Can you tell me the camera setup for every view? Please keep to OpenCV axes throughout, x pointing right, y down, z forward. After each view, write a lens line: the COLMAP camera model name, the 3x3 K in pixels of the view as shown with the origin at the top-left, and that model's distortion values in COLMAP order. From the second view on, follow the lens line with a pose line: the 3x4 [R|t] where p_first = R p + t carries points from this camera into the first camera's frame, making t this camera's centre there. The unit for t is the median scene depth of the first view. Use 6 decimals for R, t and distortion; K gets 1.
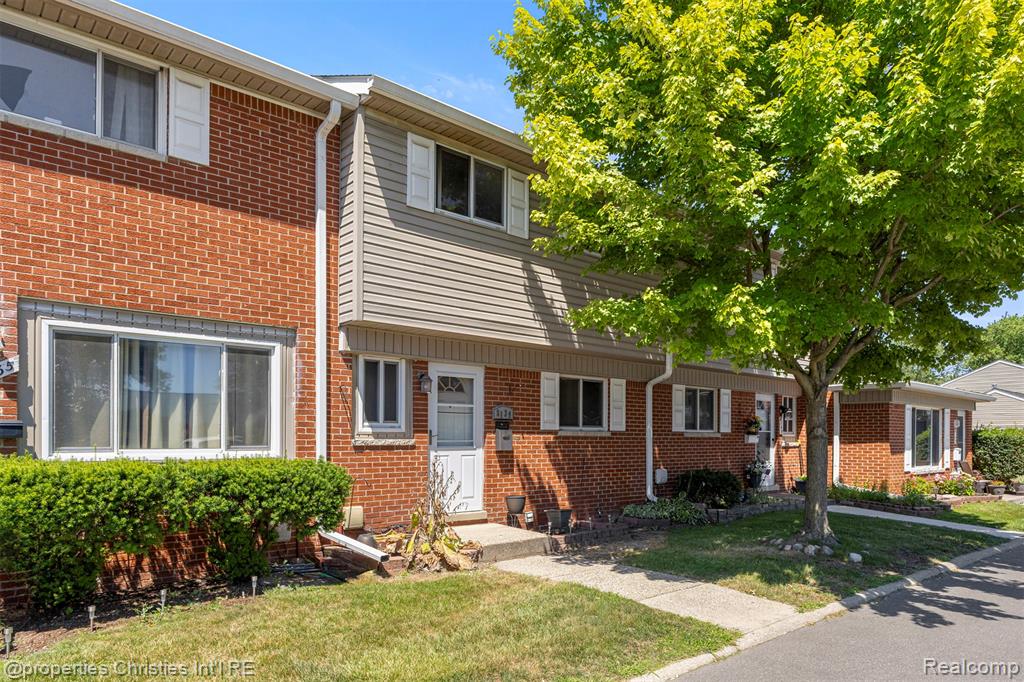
lens RADIAL K [[660.0, 0, 508.3], [0, 660.0, 347.0], [0, 0, 1]] dist [0.003521, -0.000480]
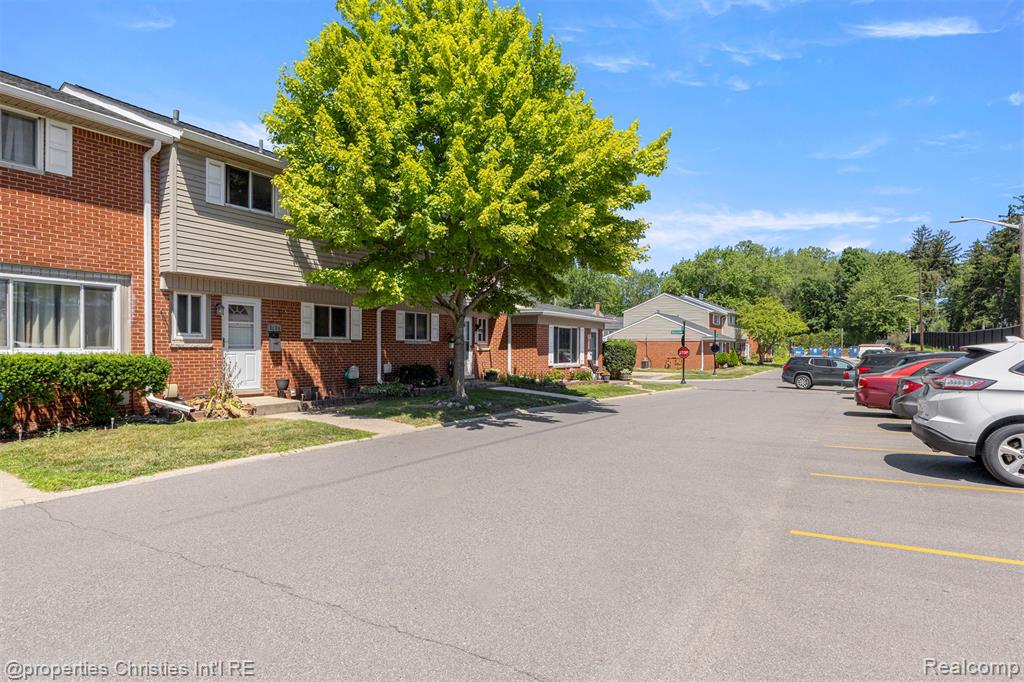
lens RADIAL K [[600.8, 0, 513.3], [0, 600.8, 331.0], [0, 0, 1]] dist [-0.004399, -0.005518]
pose [[0.952782, 0.014161, 0.303324, 0.127171], [-0.048327, 0.993251, 0.105433, -0.090528], [-0.299784, -0.115114, 0.947037, -0.678517]]
